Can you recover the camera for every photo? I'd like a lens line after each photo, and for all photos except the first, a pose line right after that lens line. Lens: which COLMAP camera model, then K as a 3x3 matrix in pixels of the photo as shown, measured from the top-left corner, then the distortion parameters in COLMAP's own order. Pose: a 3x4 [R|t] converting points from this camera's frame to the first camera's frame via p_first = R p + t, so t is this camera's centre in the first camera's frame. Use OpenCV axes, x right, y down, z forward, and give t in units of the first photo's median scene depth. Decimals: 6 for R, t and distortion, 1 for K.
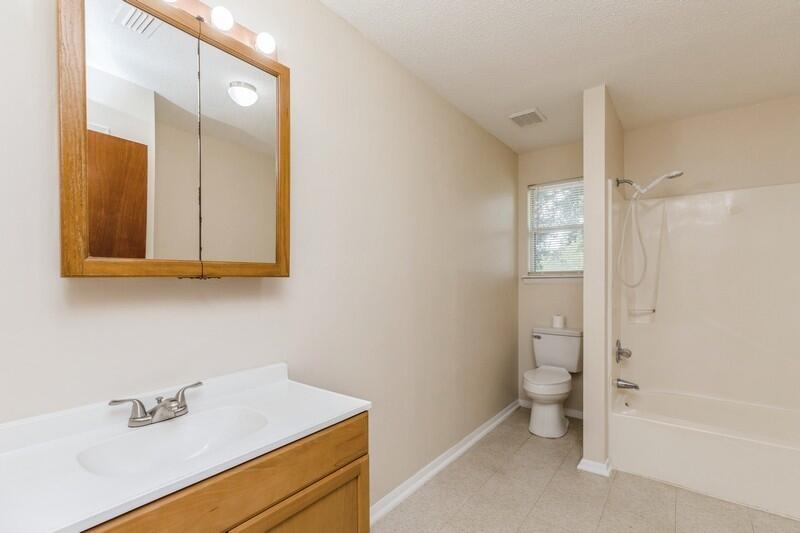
lens RADIAL K [[362.5, 0, 403.4], [0, 362.5, 281.5], [0, 0, 1]] dist [0.002082, -0.000893]
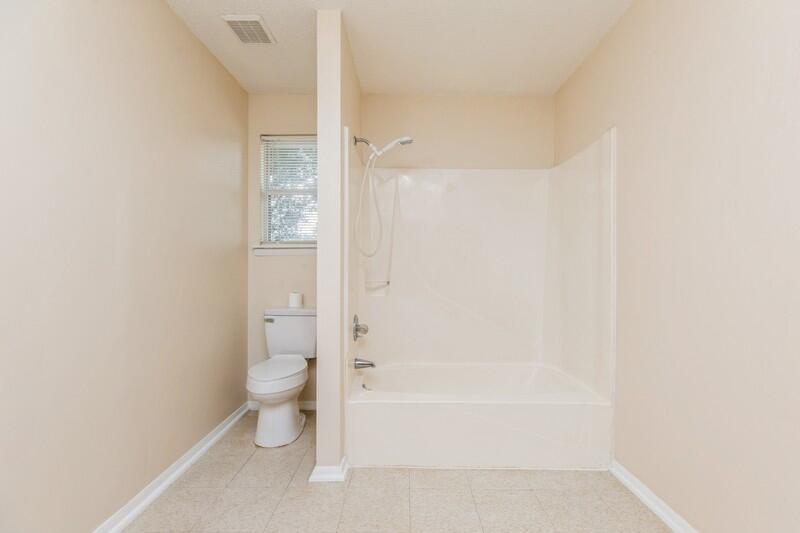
lens RADIAL K [[362.5, 0, 401.2], [0, 362.5, 263.9], [0, 0, 1]] dist [0.002082, -0.000893]
pose [[0.799183, 0.007387, 0.601043, 0.142037], [0.000954, 0.999908, -0.013557, 0.046544], [-0.601088, 0.011407, 0.799102, 0.214257]]
